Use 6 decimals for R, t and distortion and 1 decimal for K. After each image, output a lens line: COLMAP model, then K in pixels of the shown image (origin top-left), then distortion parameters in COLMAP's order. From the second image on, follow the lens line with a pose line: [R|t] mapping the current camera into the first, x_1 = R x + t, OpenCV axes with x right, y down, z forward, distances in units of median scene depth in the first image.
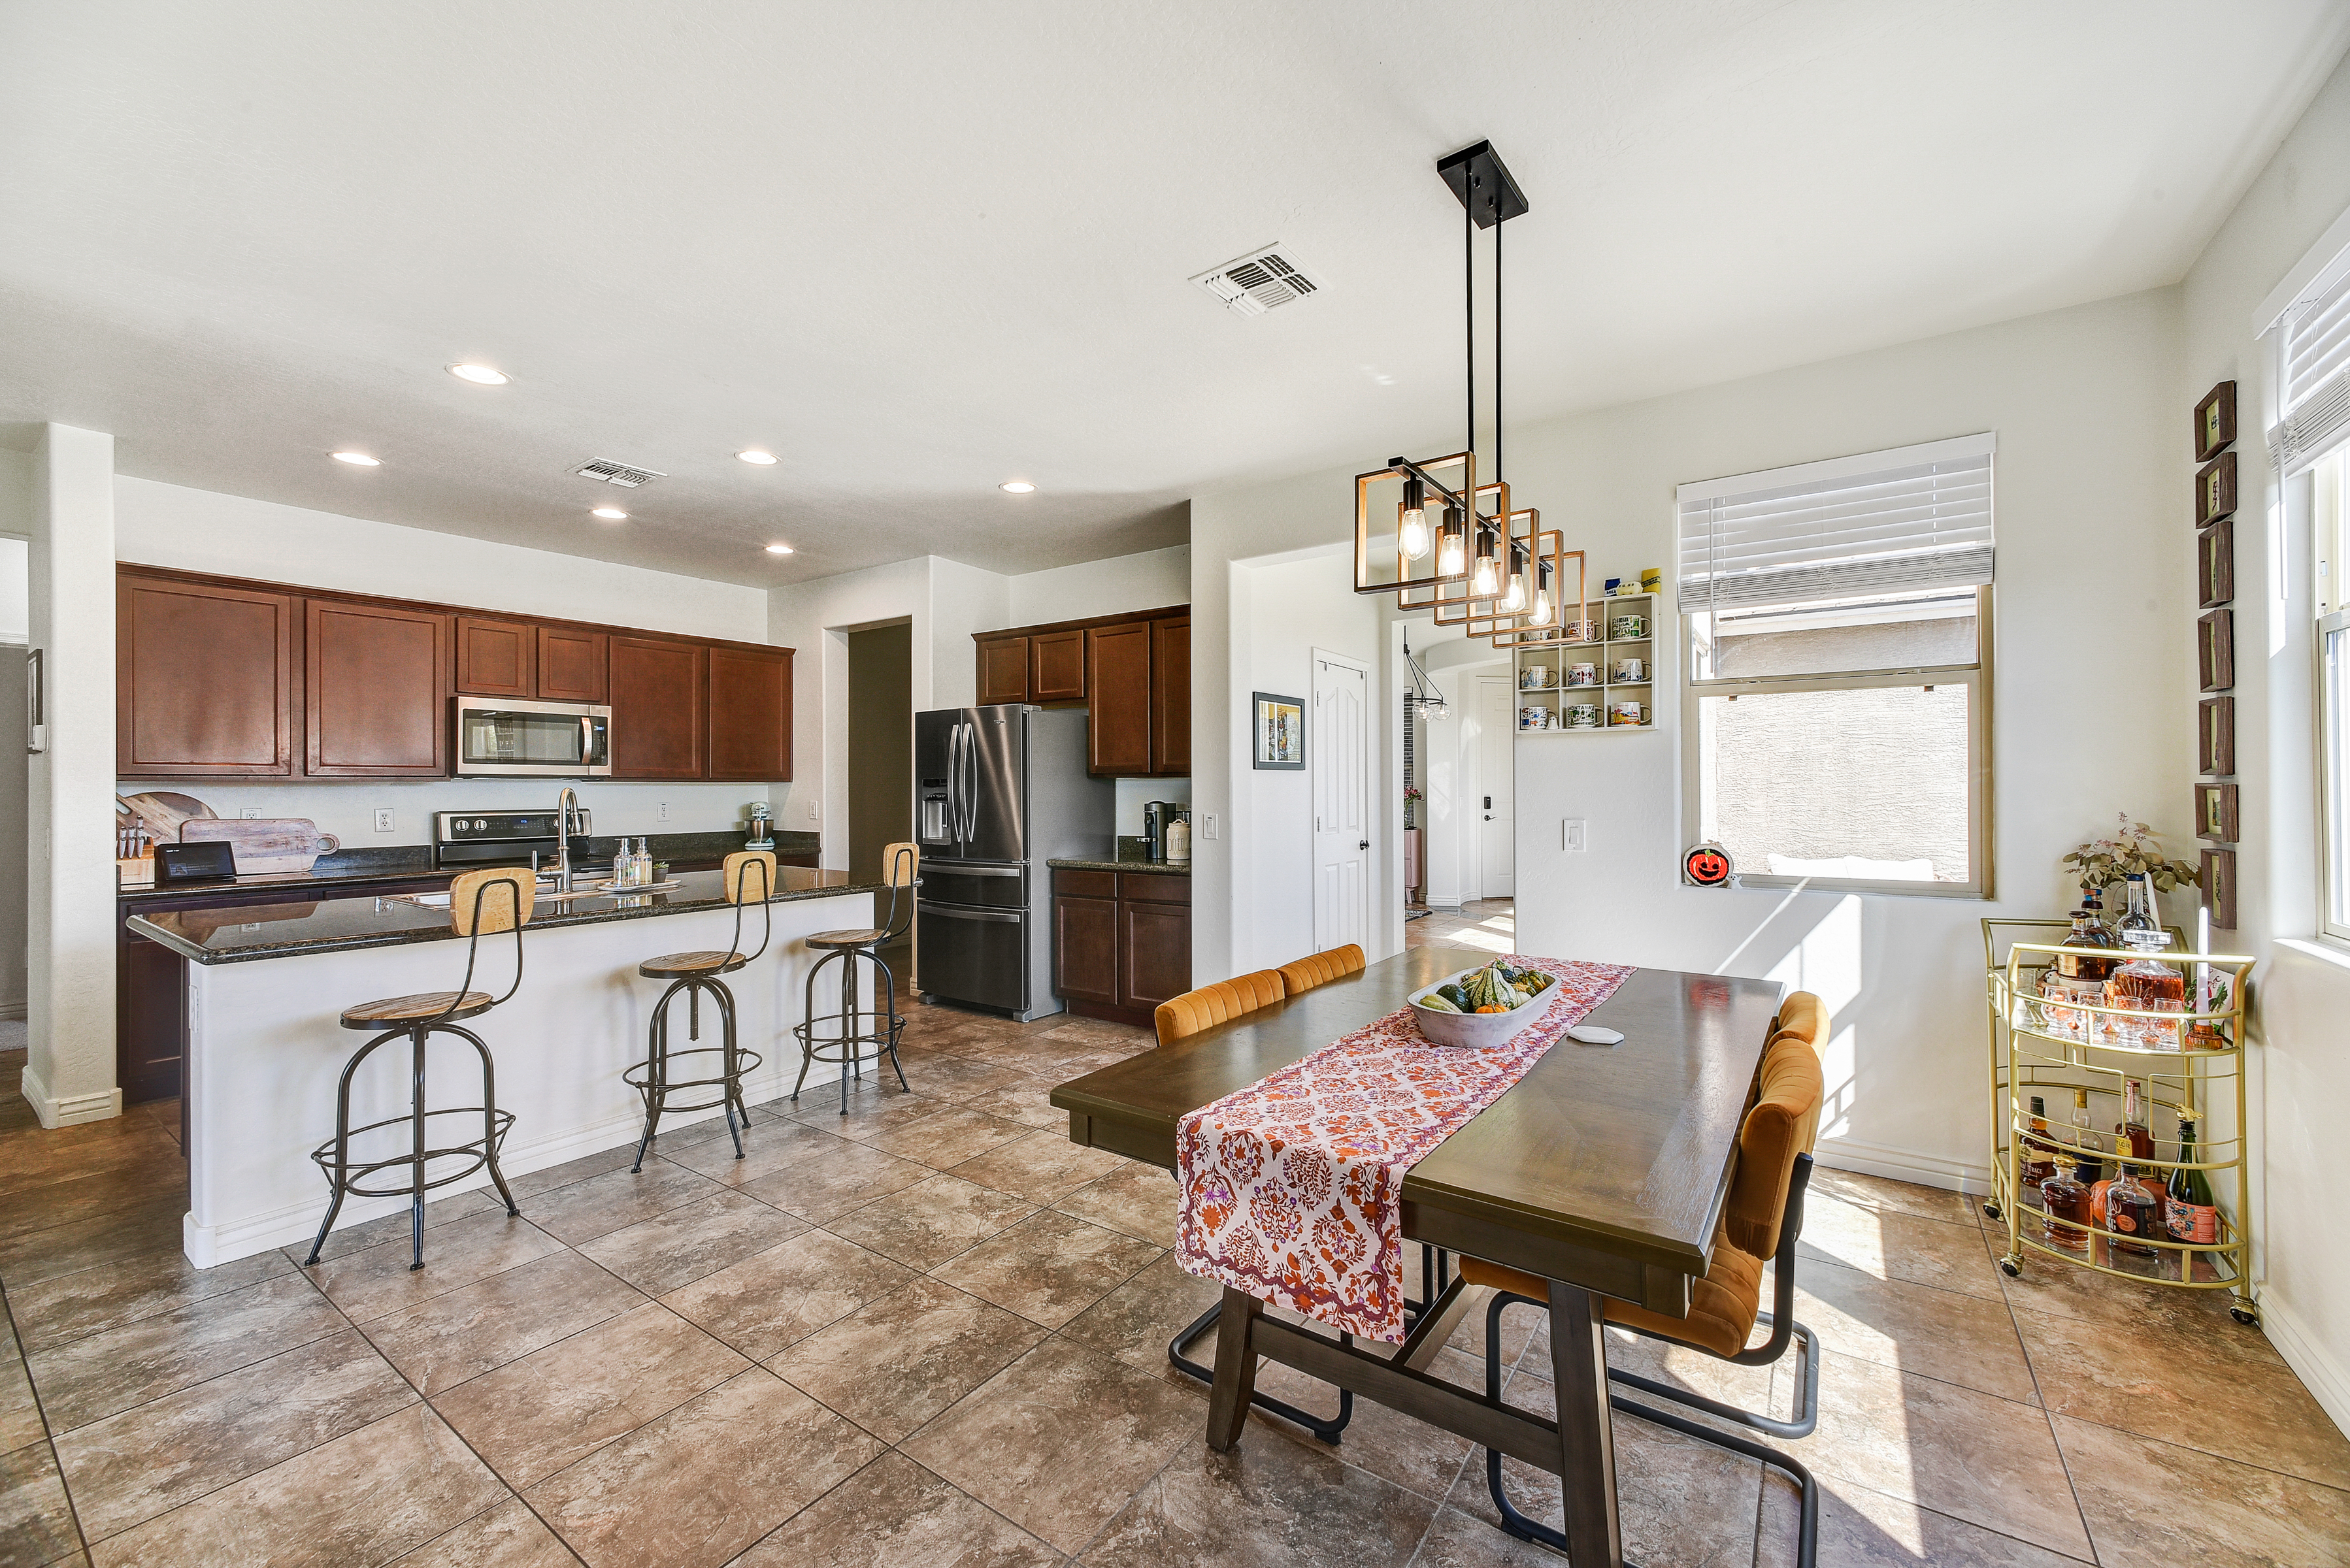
lens RADIAL K [[929.2, 0, 1181.0], [0, 929.2, 777.6], [0, 0, 1]] dist [0.000345, -0.000226]
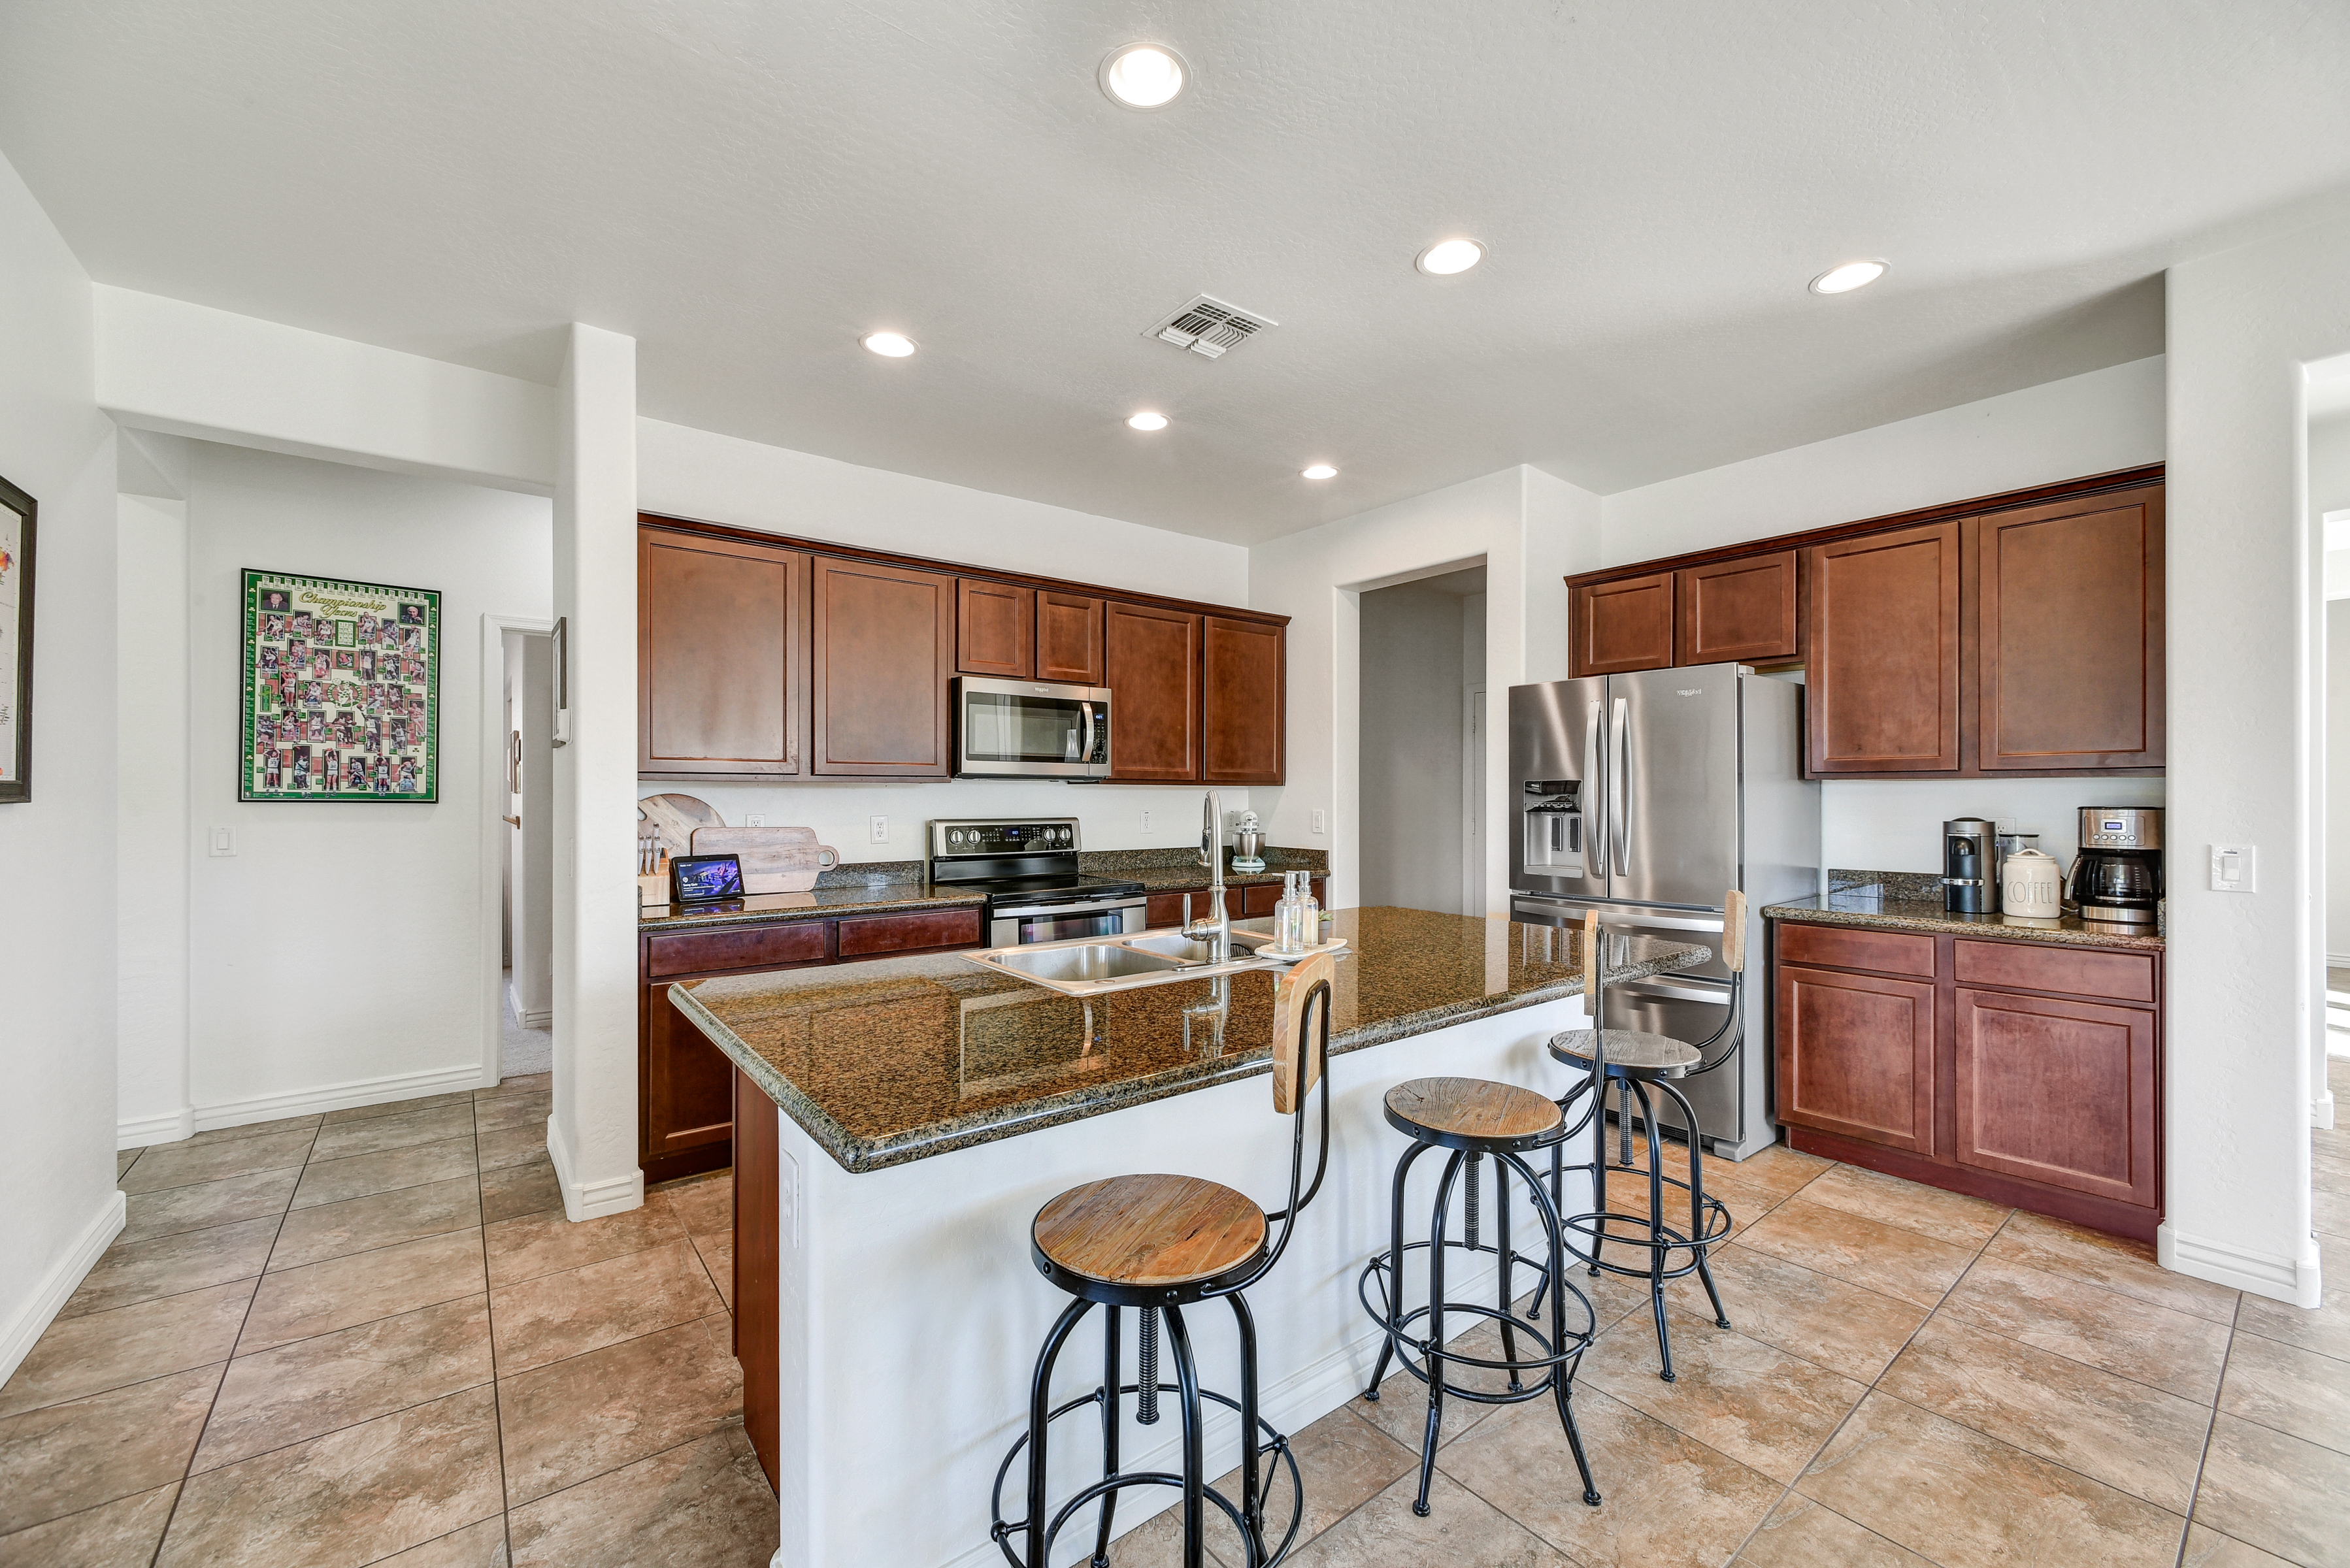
lens RADIAL K [[929.9, 0, 1182.9], [0, 929.9, 788.2], [0, 0, 1]] dist [0.000450, -0.000112]
pose [[0.956726, 0.003266, -0.290972, -0.383681], [-0.002327, 0.999991, 0.003573, 0.005741], [0.290981, -0.002741, 0.956725, 0.307107]]
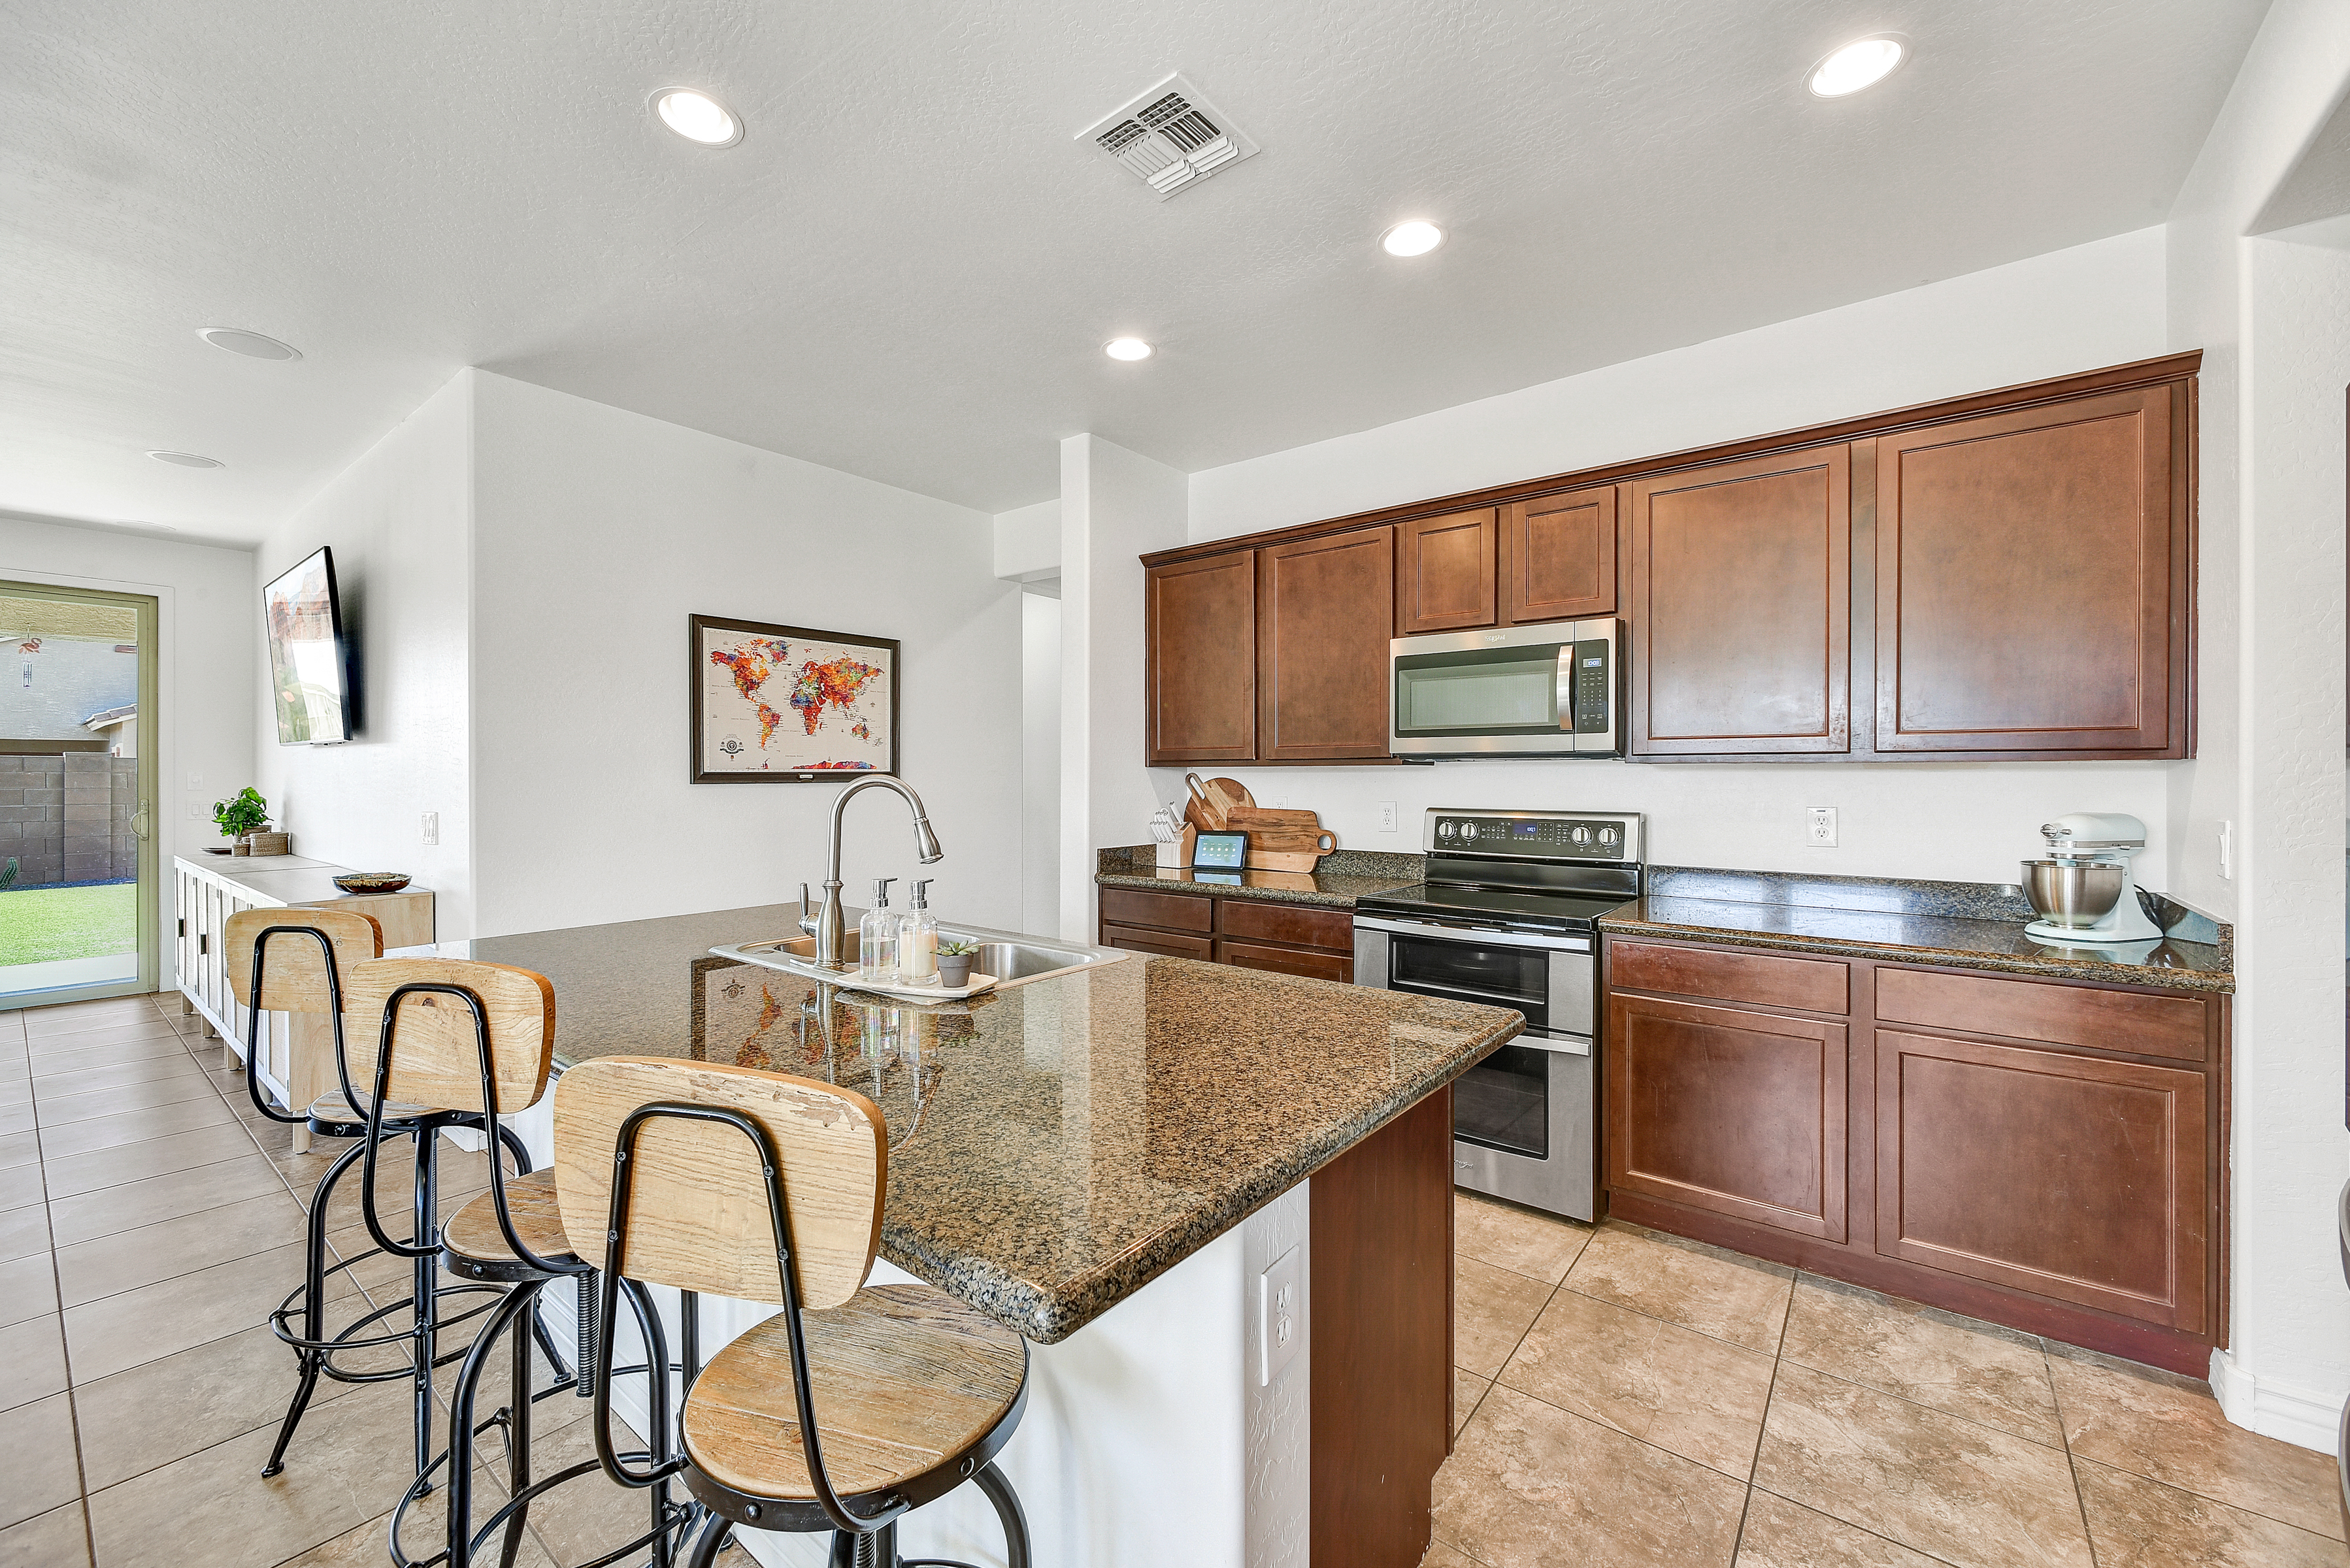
lens RADIAL K [[933.3, 0, 1174.7], [0, 933.3, 776.9], [0, 0, 1]] dist [0.000301, 0.000003]
pose [[-0.054208, 0.003855, -0.998522, -0.093860], [0.009077, 0.999953, 0.003368, 0.009613], [0.998488, -0.008881, -0.054241, 0.929144]]
